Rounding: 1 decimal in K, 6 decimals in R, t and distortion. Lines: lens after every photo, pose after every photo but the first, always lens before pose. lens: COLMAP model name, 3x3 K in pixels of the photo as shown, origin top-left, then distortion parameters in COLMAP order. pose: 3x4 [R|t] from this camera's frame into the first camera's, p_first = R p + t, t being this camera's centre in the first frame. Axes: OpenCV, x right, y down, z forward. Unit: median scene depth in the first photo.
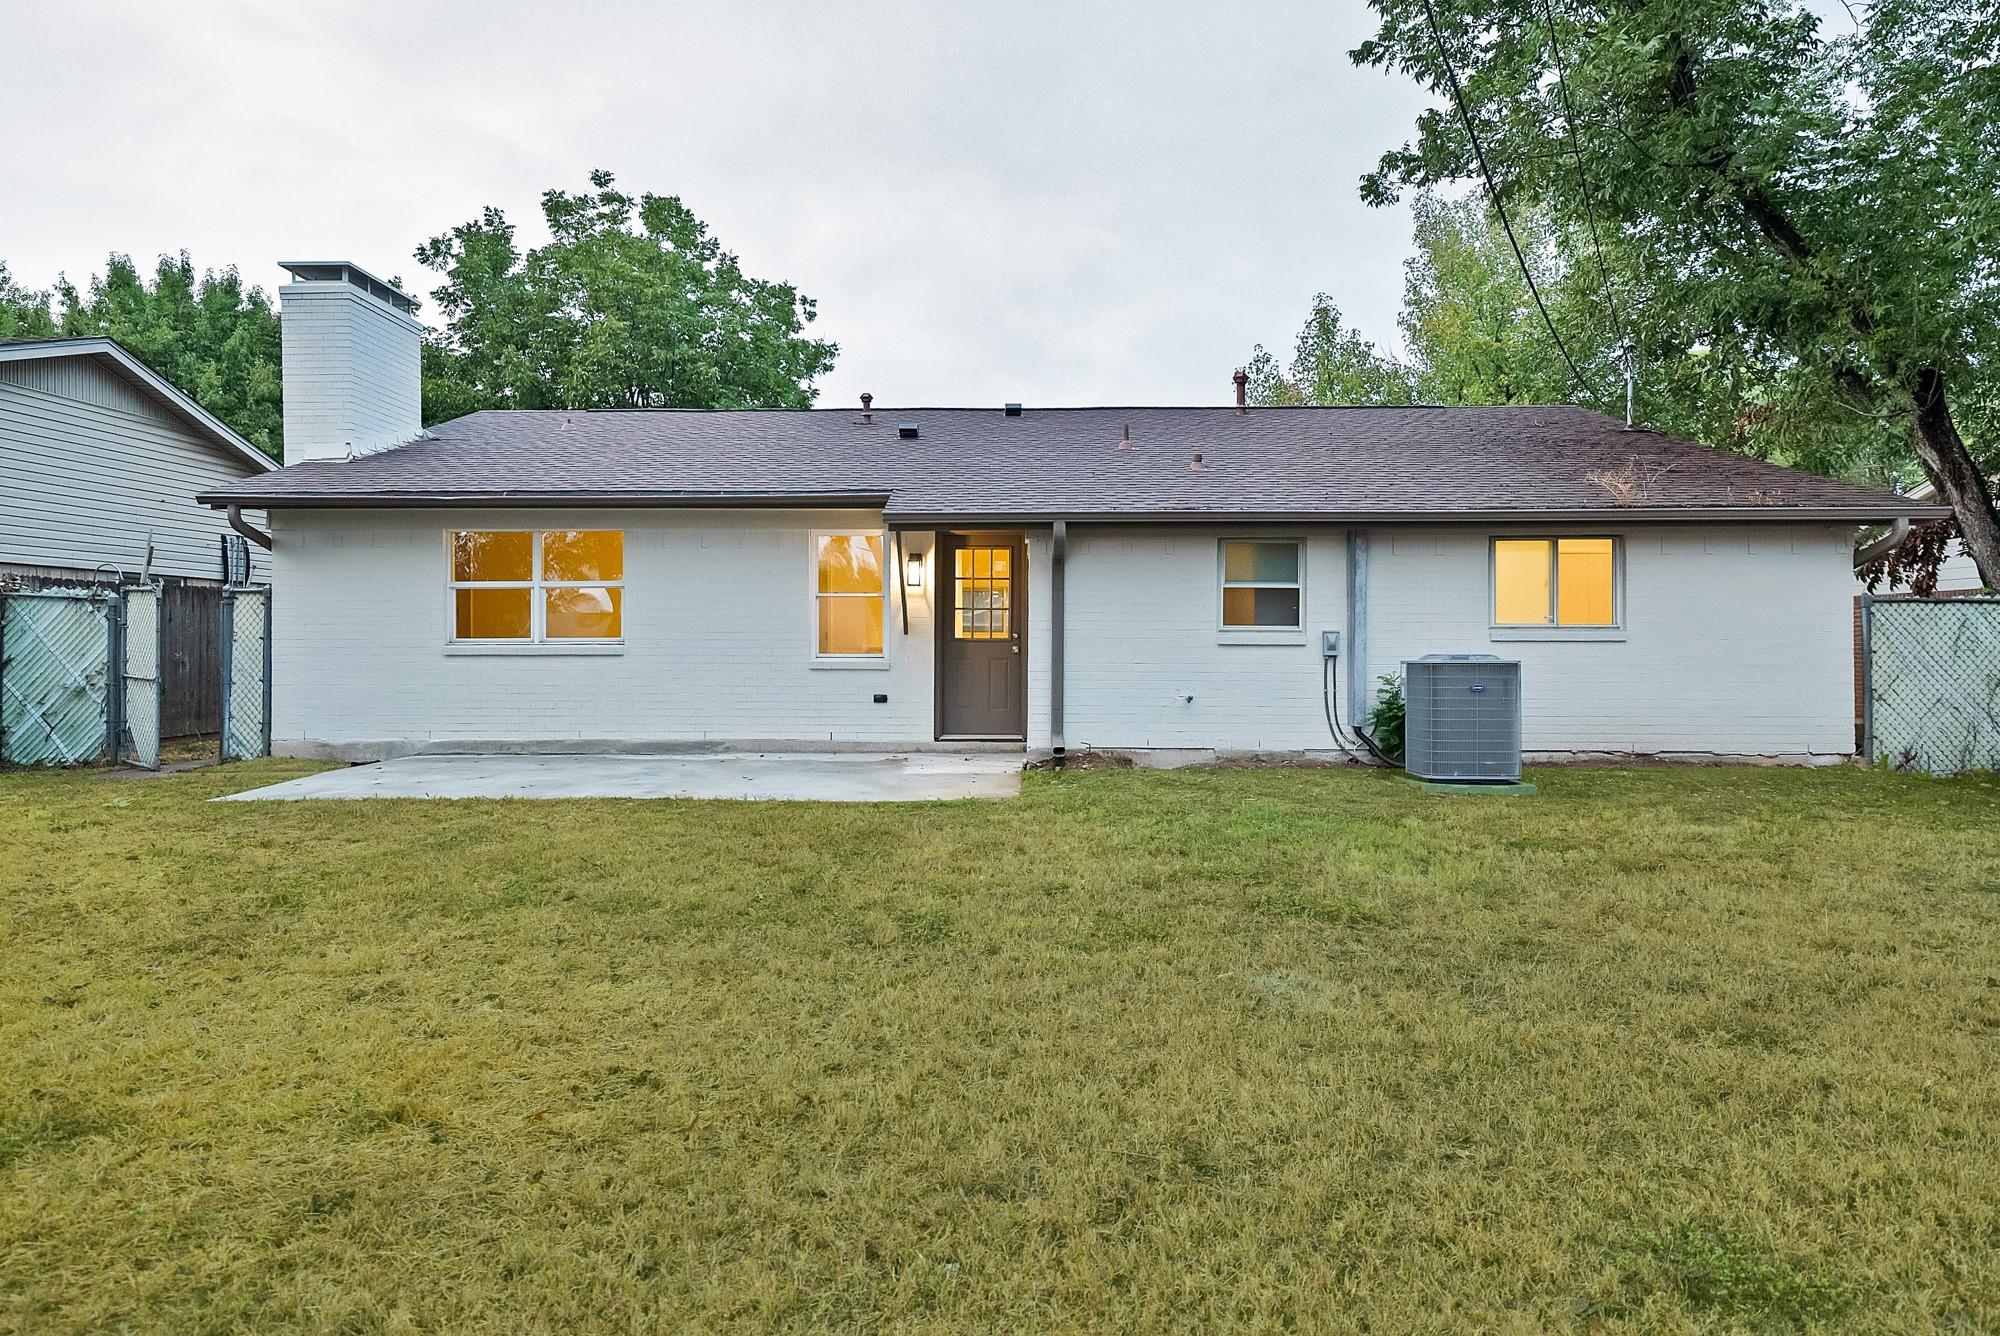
lens RADIAL K [[1249.6, 0, 997.1], [0, 1249.6, 658.1], [0, 0, 1]] dist [0.030425, 0.000206]
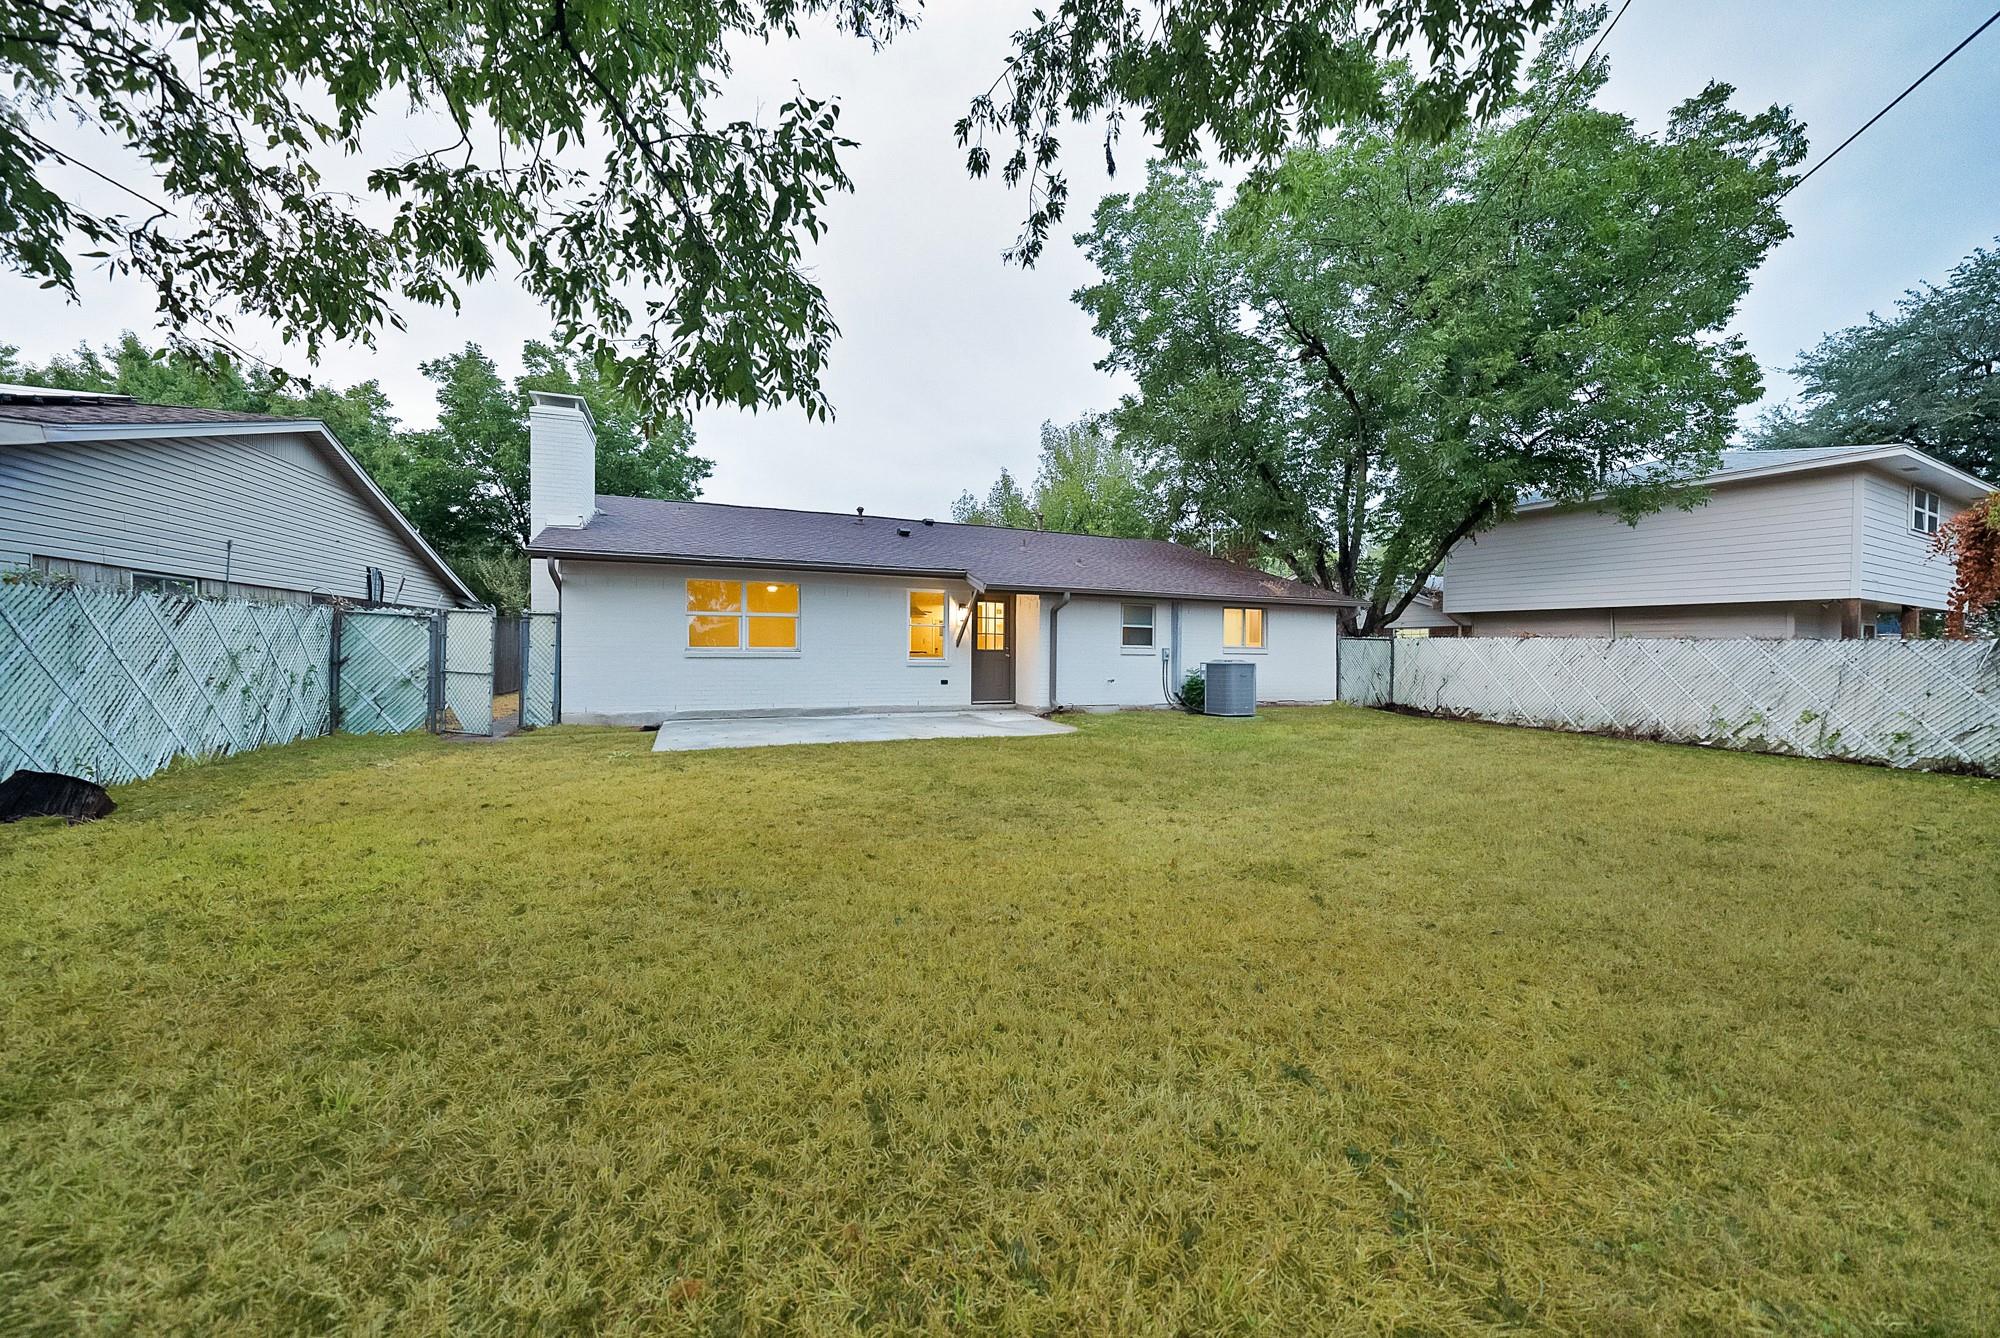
lens RADIAL K [[724.2, 0, 996.9], [0, 724.2, 660.1], [0, 0, 1]] dist [-0.017158, 0.000128]
pose [[0.904867, 0.002368, 0.425688, -0.519600], [-0.005596, 0.999964, 0.006332, -0.007491], [-0.425657, -0.008112, 0.904848, 0.004044]]
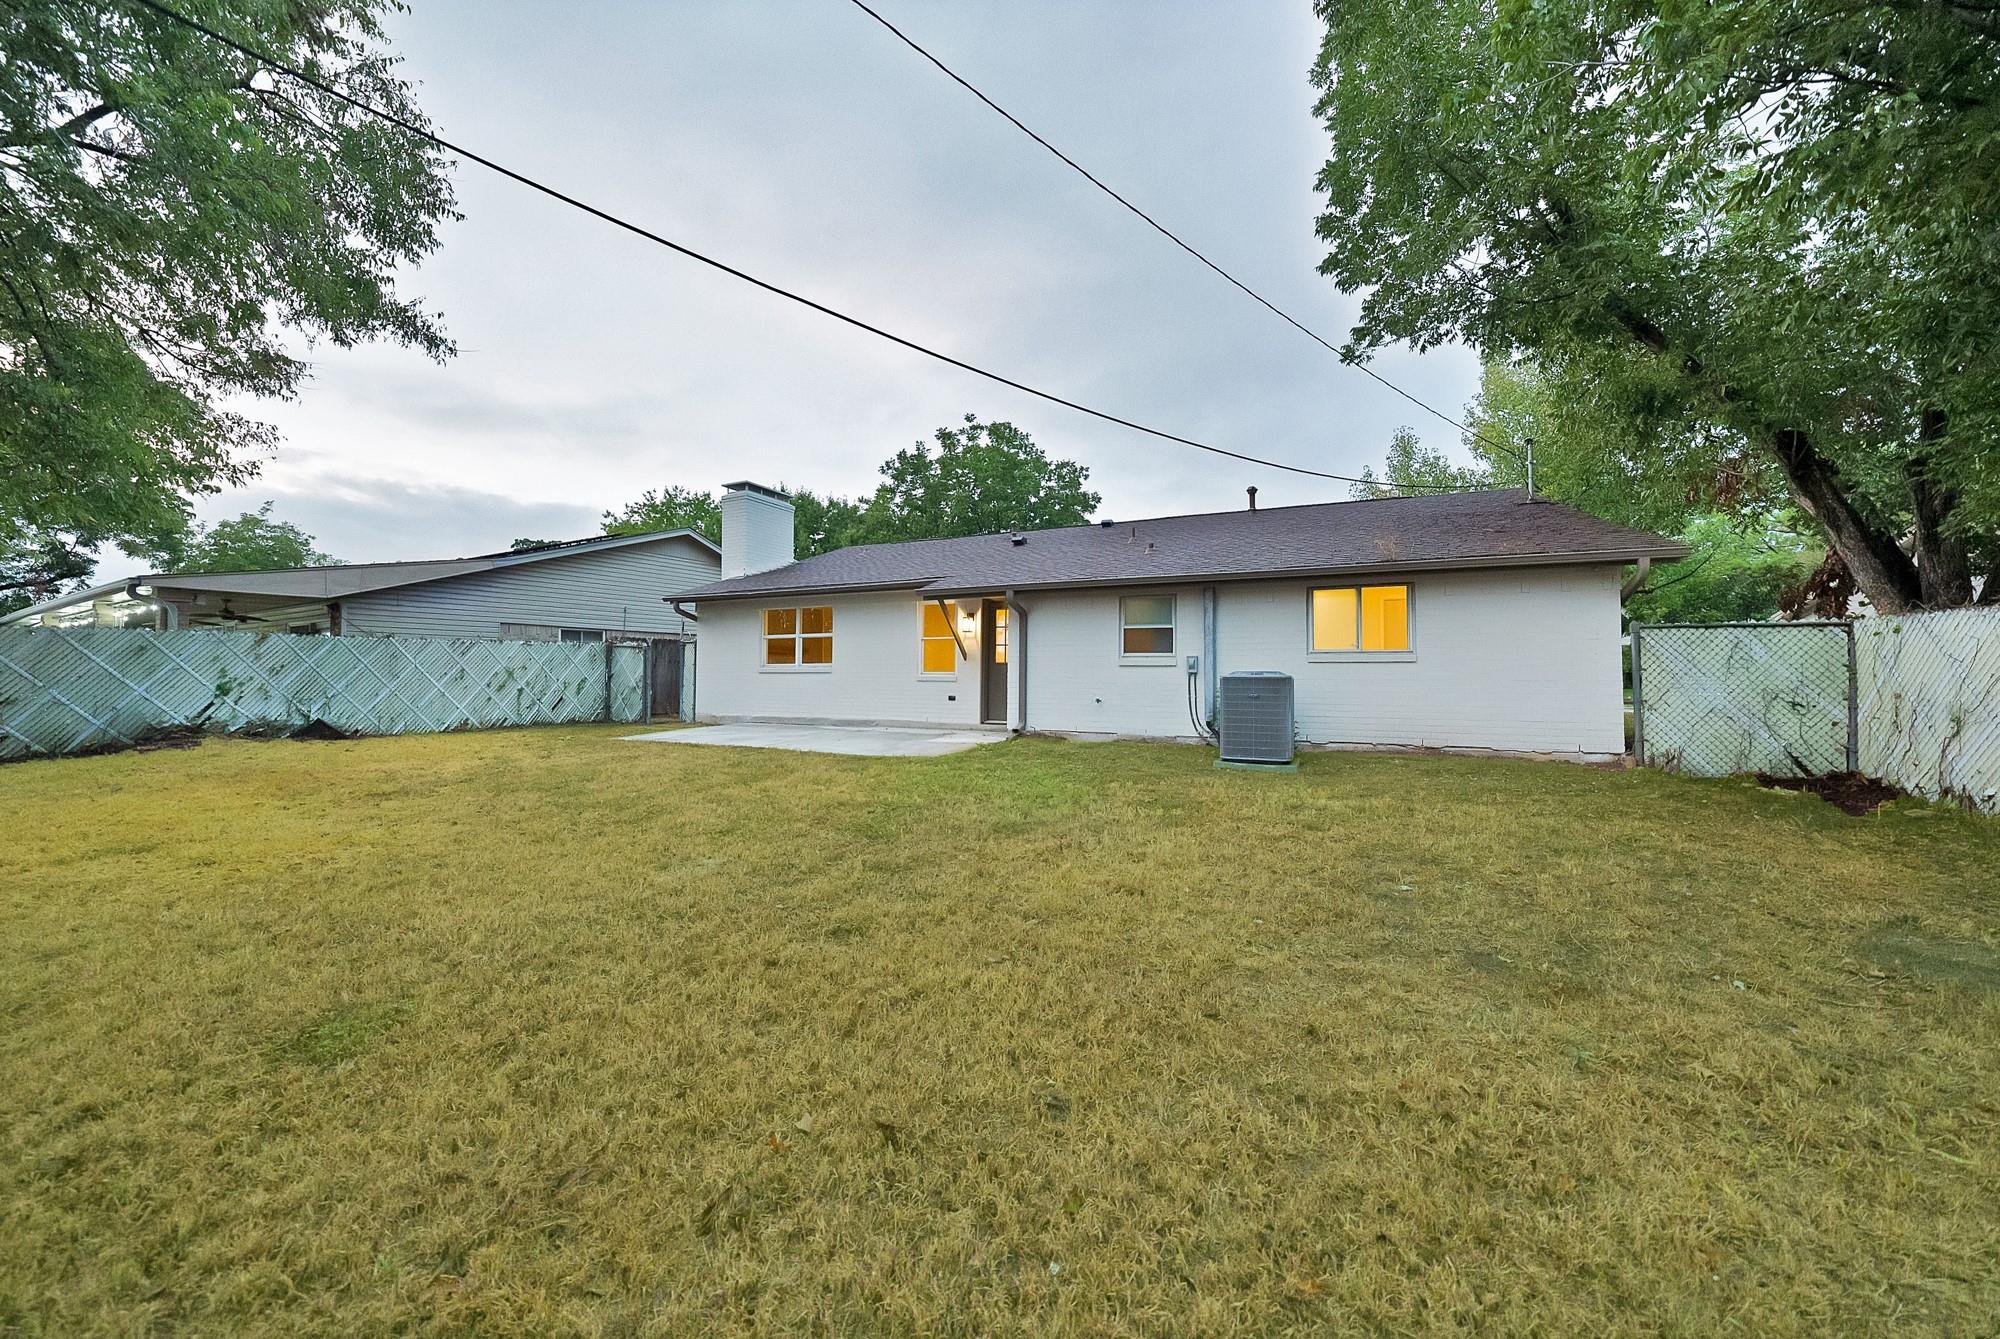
lens RADIAL K [[724.2, 0, 996.9], [0, 724.2, 660.6], [0, 0, 1]] dist [-0.017158, 0.000128]
pose [[0.913072, -0.006091, -0.407752, 0.401947], [-0.003426, 0.999739, -0.022607, 0.003951], [0.407783, 0.022039, 0.912813, 0.127083]]
